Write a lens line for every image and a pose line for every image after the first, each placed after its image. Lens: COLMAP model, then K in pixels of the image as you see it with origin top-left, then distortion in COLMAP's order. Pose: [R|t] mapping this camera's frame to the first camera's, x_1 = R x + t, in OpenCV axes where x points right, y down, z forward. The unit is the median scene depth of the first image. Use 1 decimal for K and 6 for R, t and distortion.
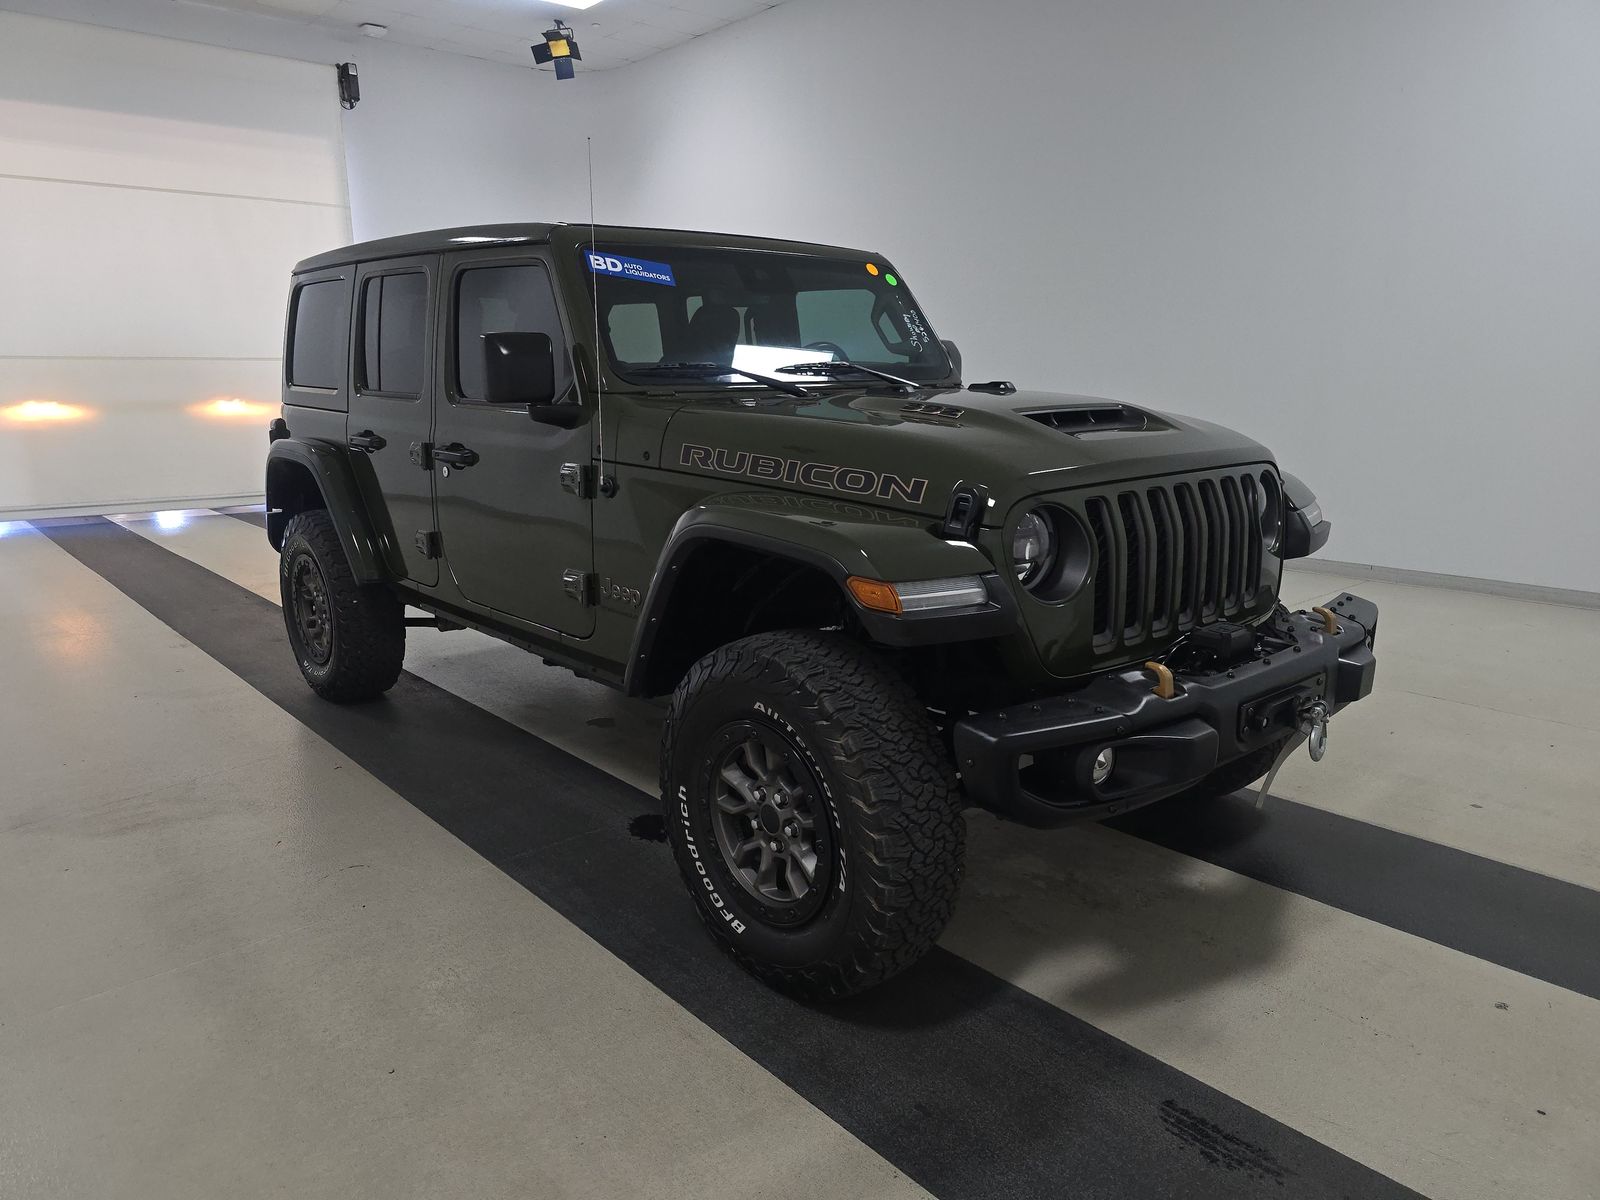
lens RADIAL K [[1073.2, 0, 800.0], [0, 1073.2, 600.0], [0, 0, 1]] dist [0.010938, -0.001663]
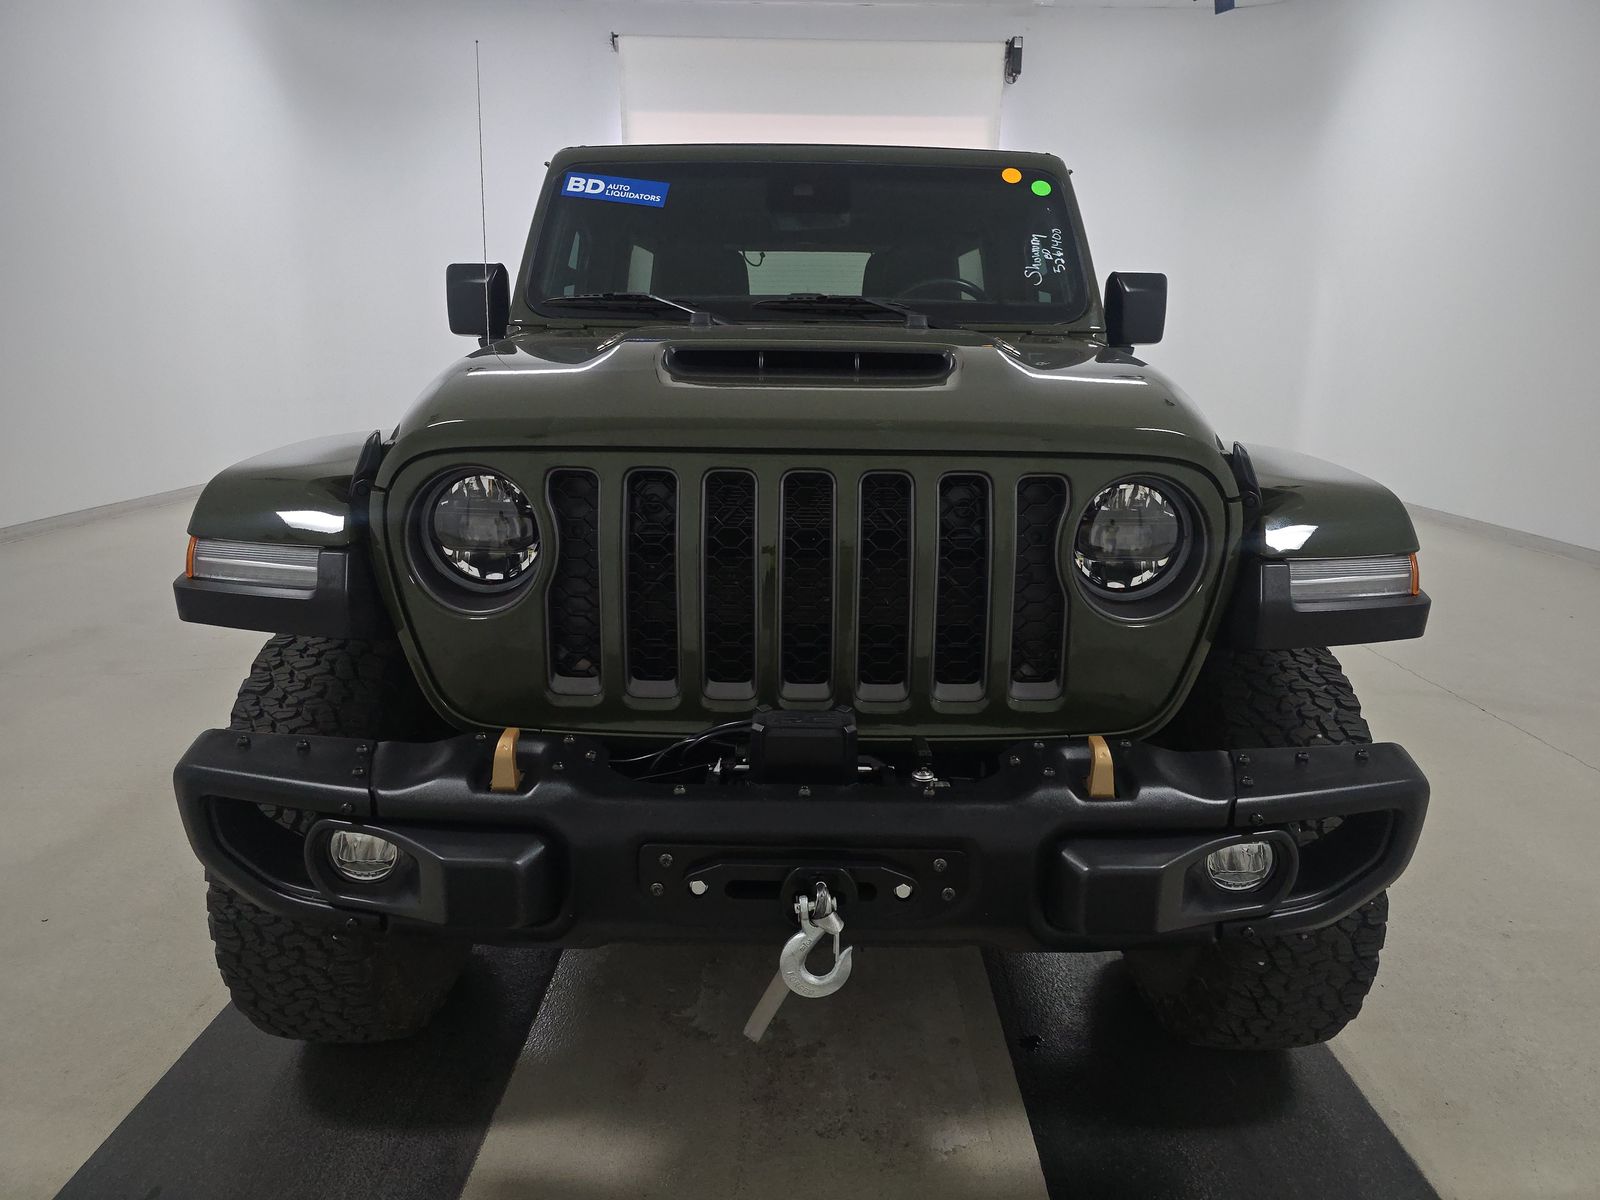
lens RADIAL K [[1073.2, 0, 800.0], [0, 1073.2, 600.0], [0, 0, 1]] dist [0.010938, -0.001663]
pose [[0.753667, 0.165092, -0.636184, 0.583512], [-0.156292, 0.985191, 0.070507, -0.060252], [0.638403, 0.046292, 0.768309, 0.430545]]
